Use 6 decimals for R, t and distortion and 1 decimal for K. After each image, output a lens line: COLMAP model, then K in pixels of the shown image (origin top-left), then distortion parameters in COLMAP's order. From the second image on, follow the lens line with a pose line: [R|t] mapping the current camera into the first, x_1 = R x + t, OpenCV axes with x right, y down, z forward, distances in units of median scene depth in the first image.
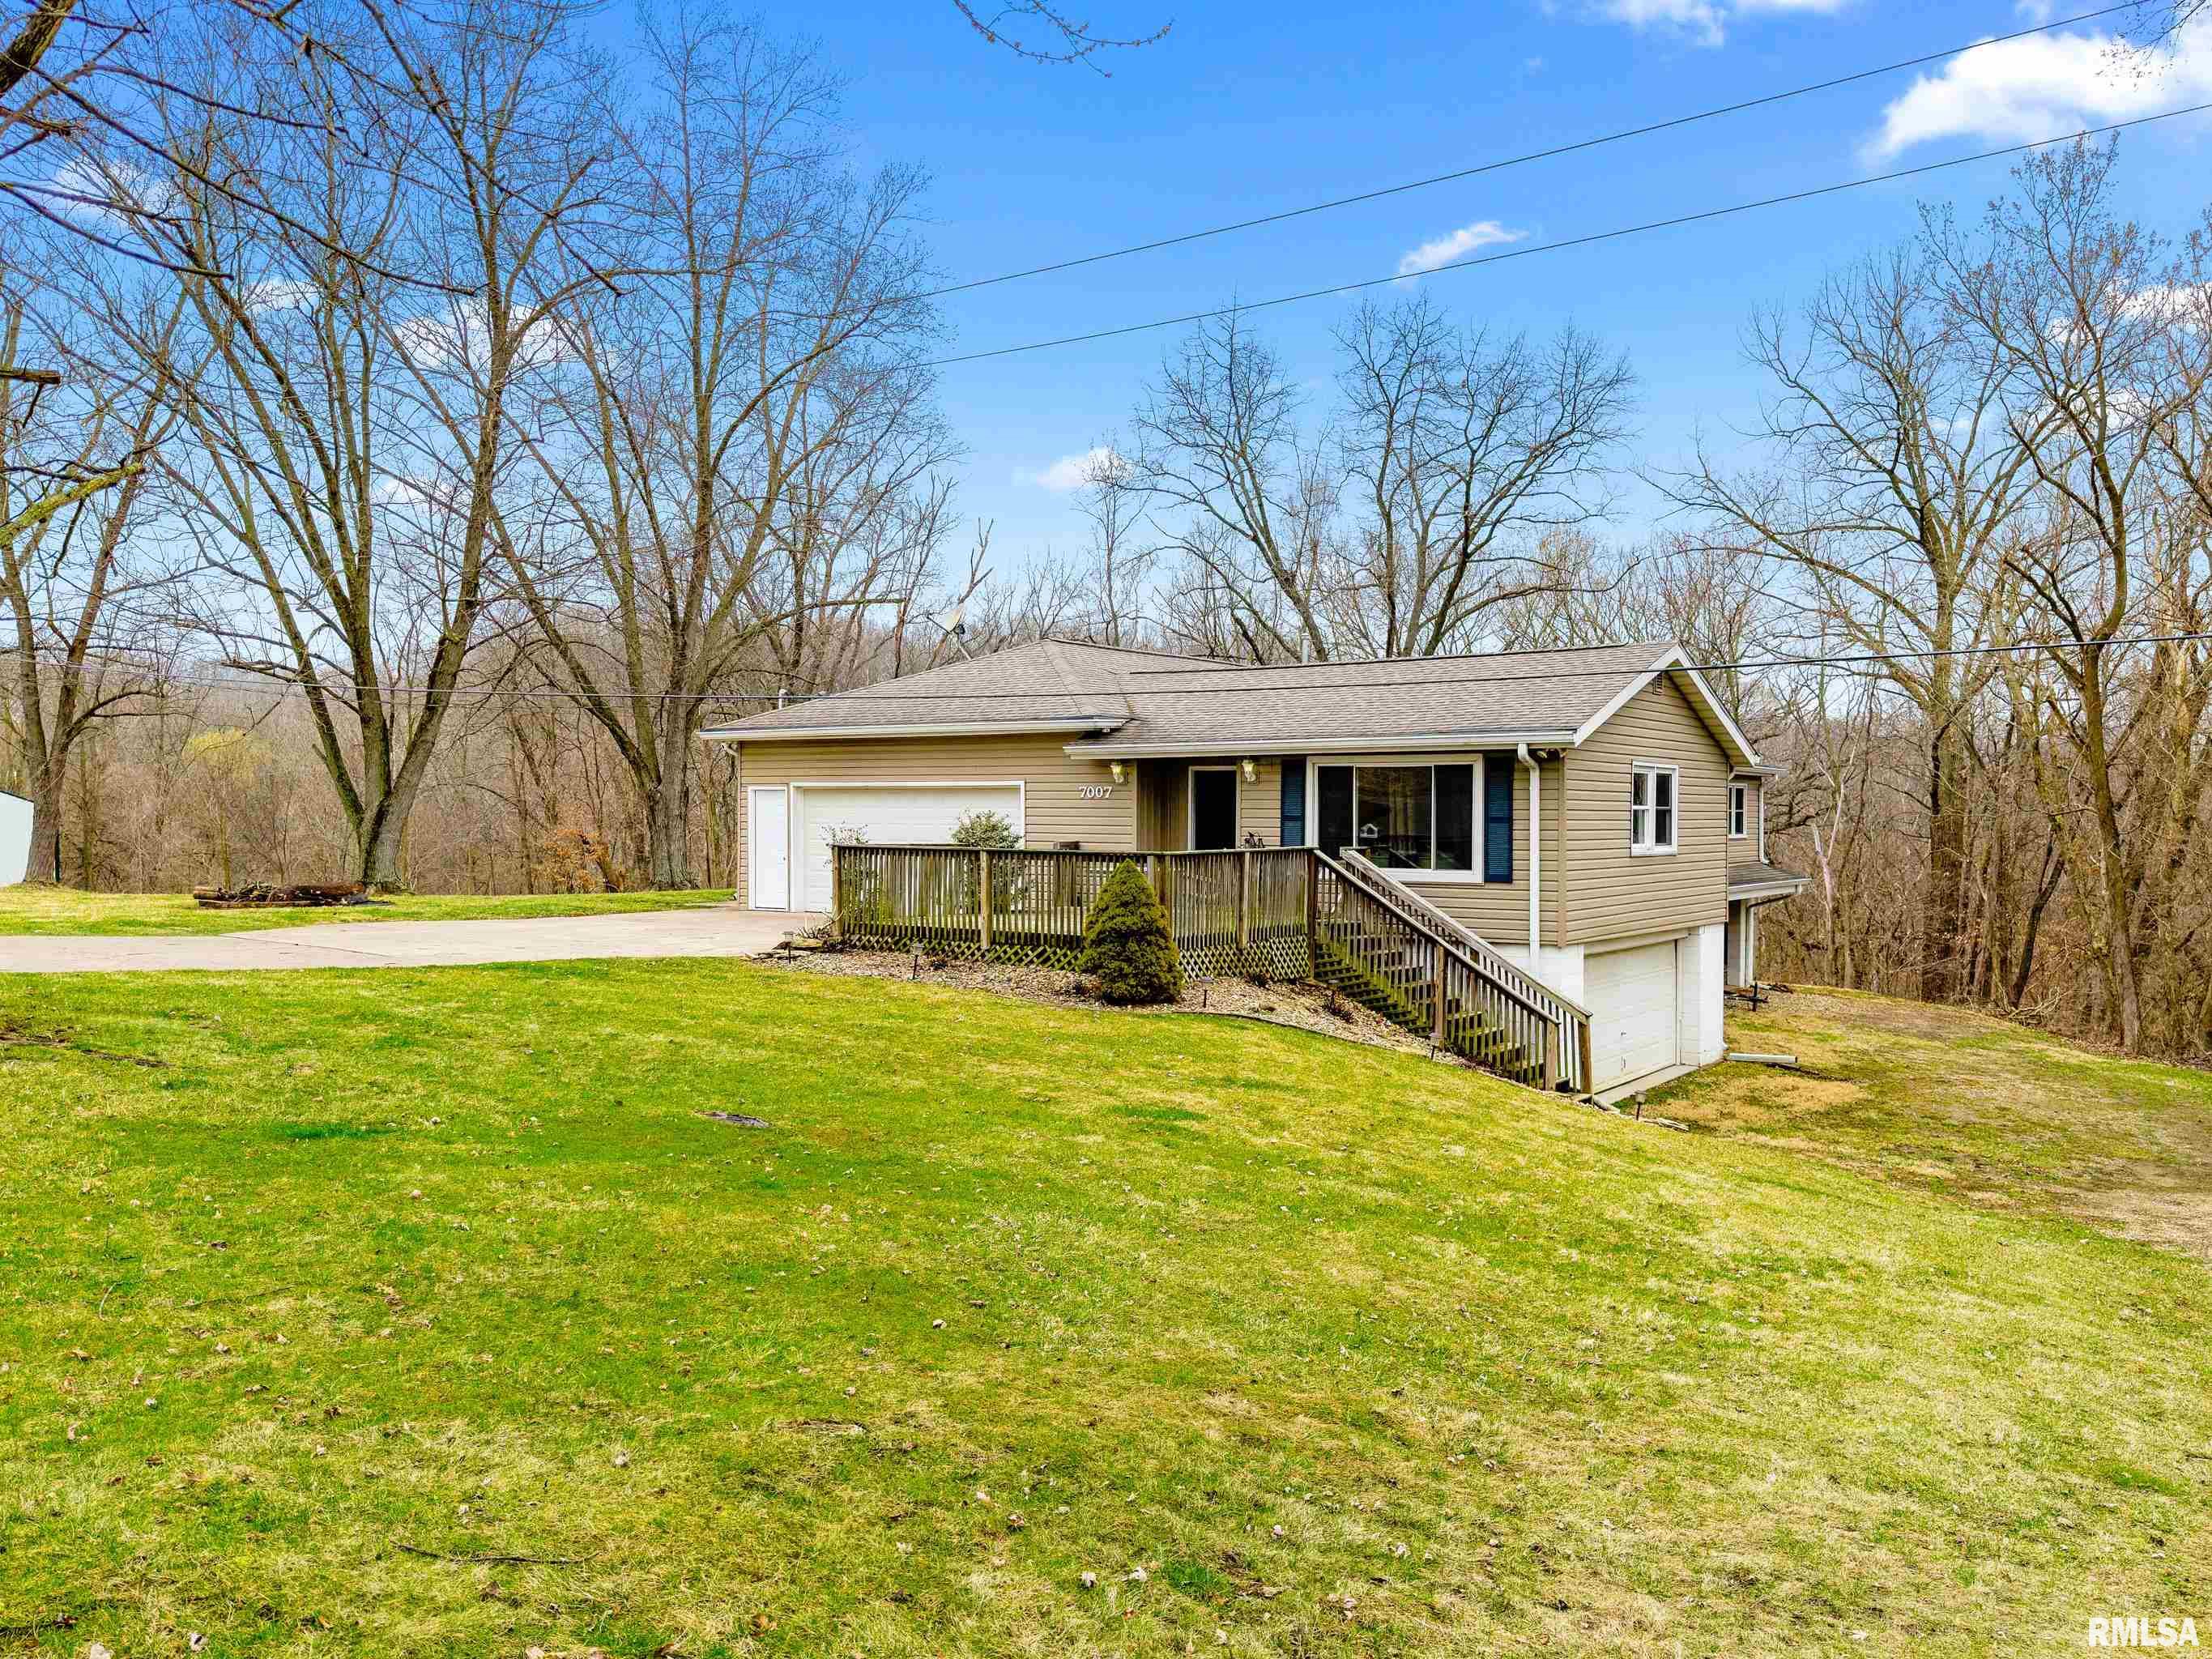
lens RADIAL K [[1719.7, 0, 1106.0], [0, 1719.7, 829.5], [0, 0, 1]] dist [0.037803, -0.002714]
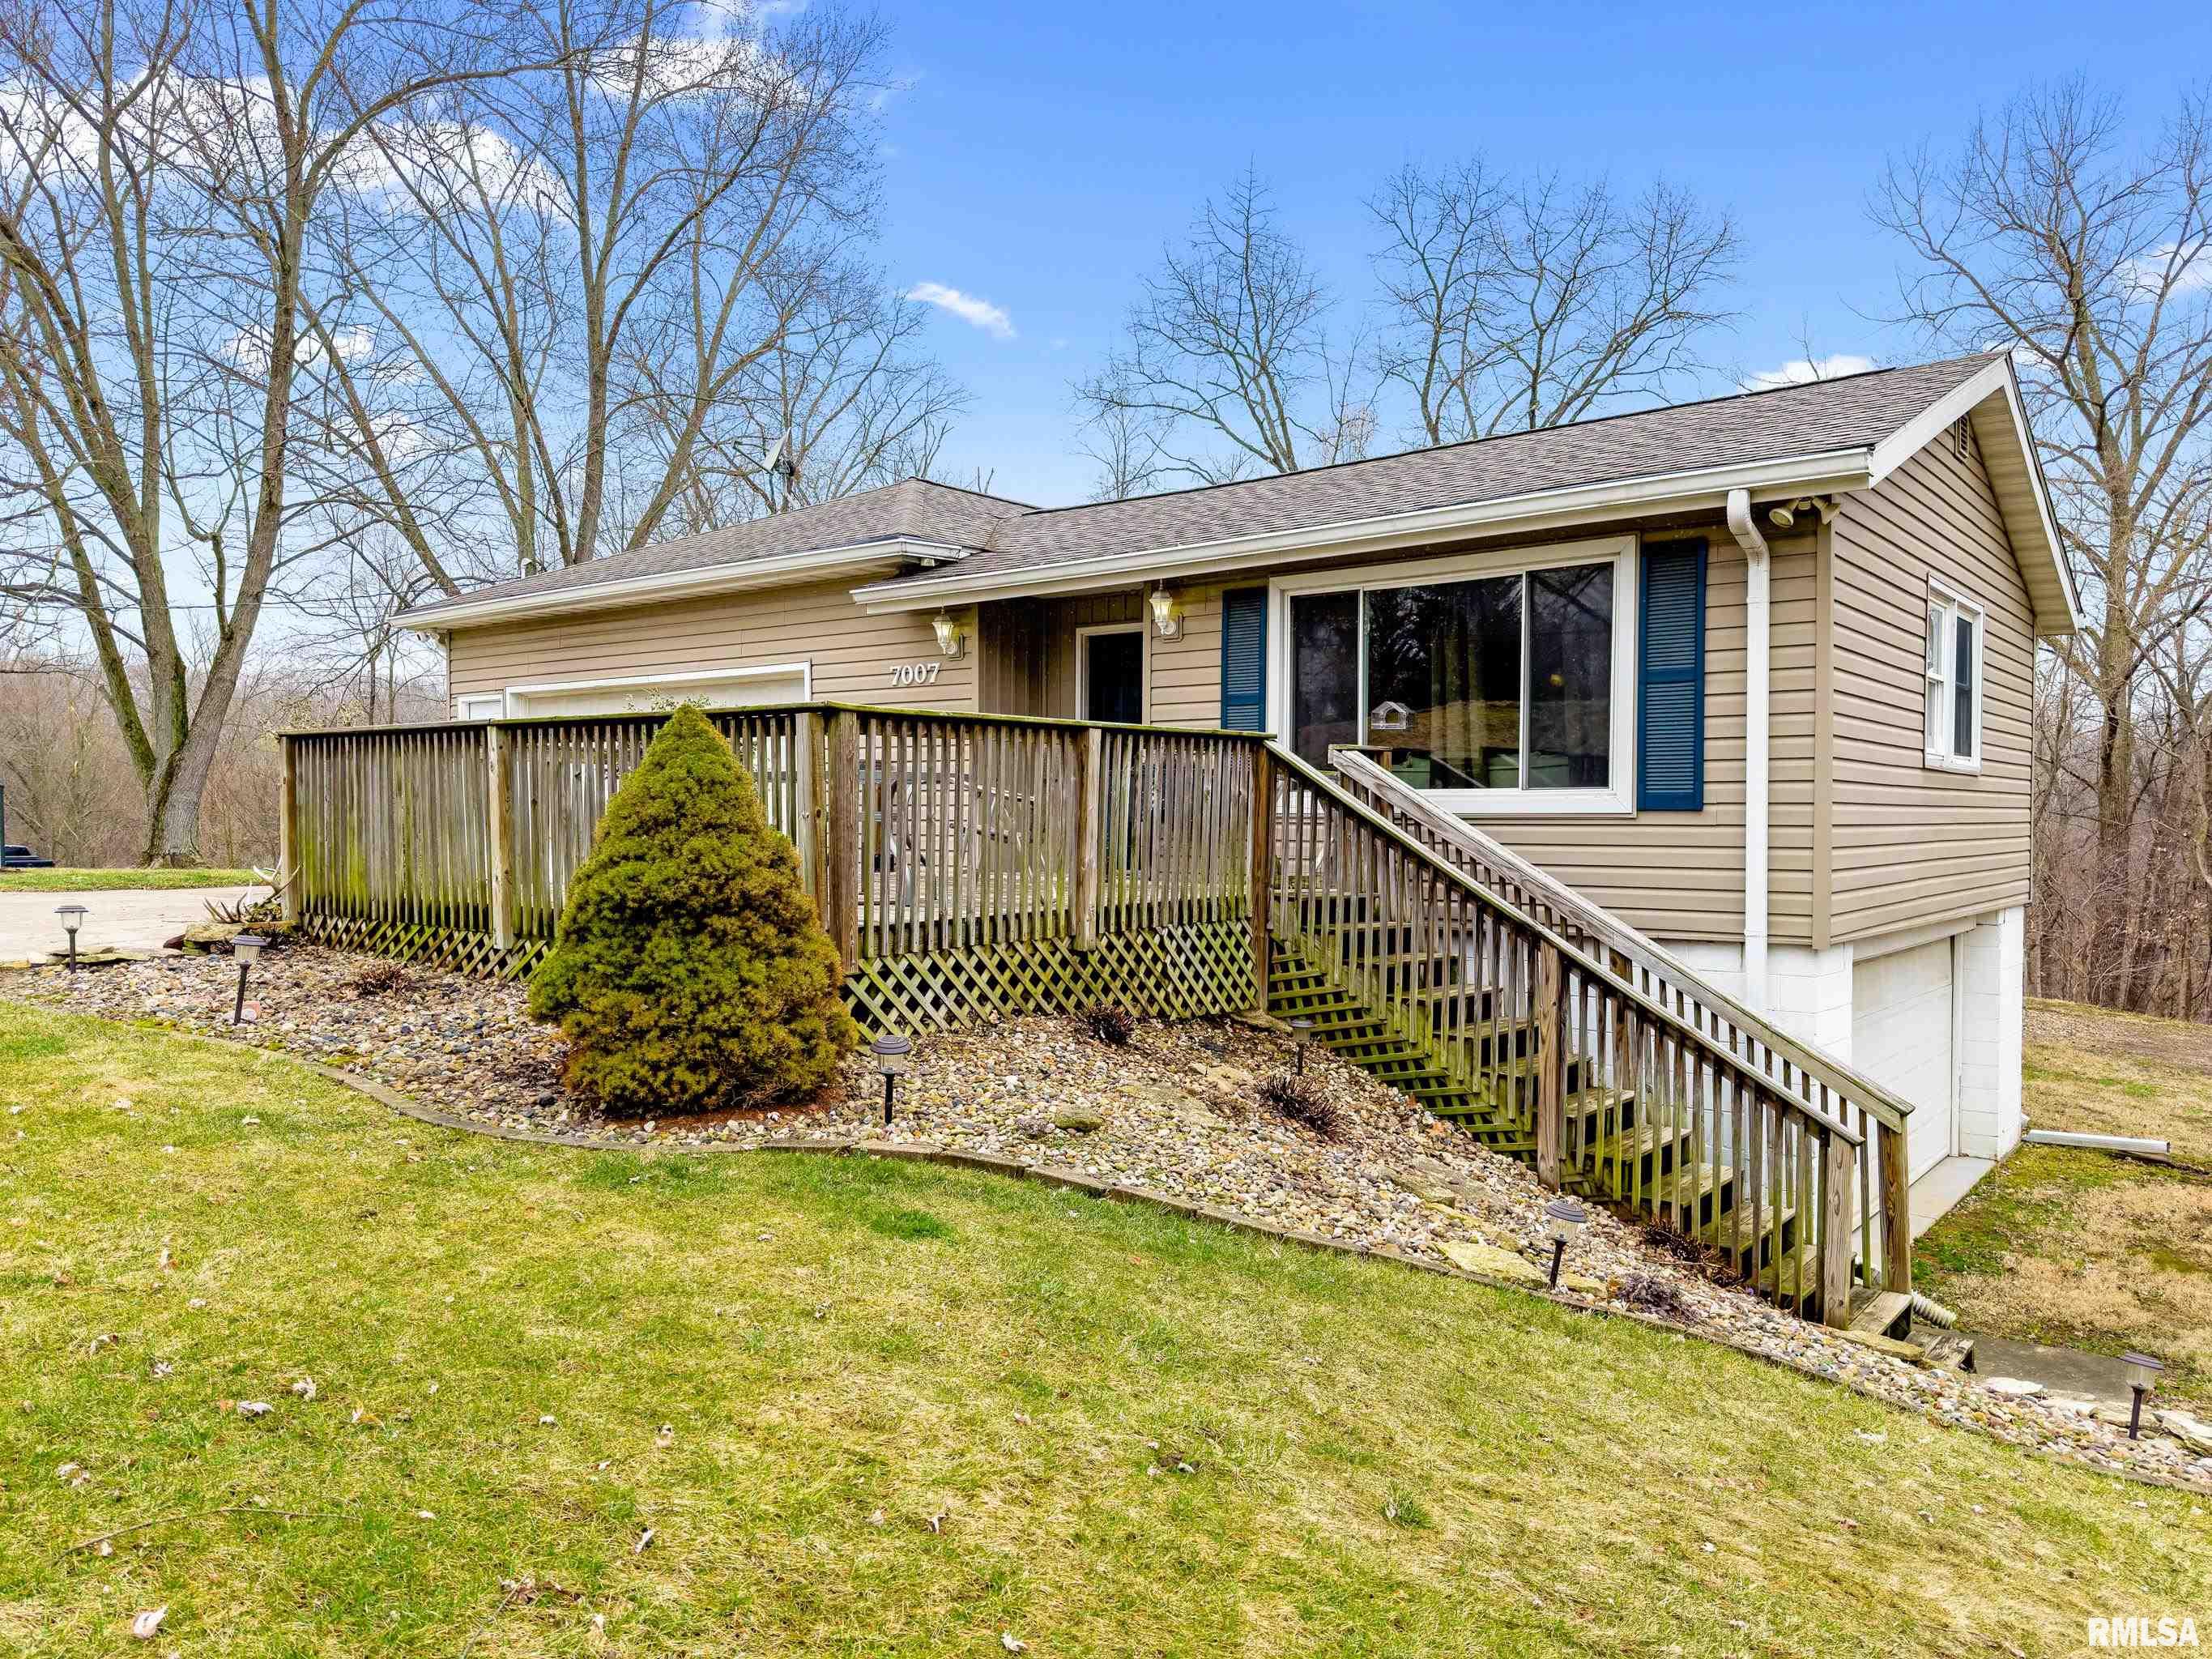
lens RADIAL K [[1534.6, 0, 1045.6], [0, 1534.6, 851.9], [0, 0, 1]] dist [0.034730, -0.002648]
pose [[0.996396, 0.000621, -0.084826, 0.095417], [0.000557, 0.999904, 0.013870, 0.036424], [0.084826, -0.013868, 0.996299, 0.572009]]
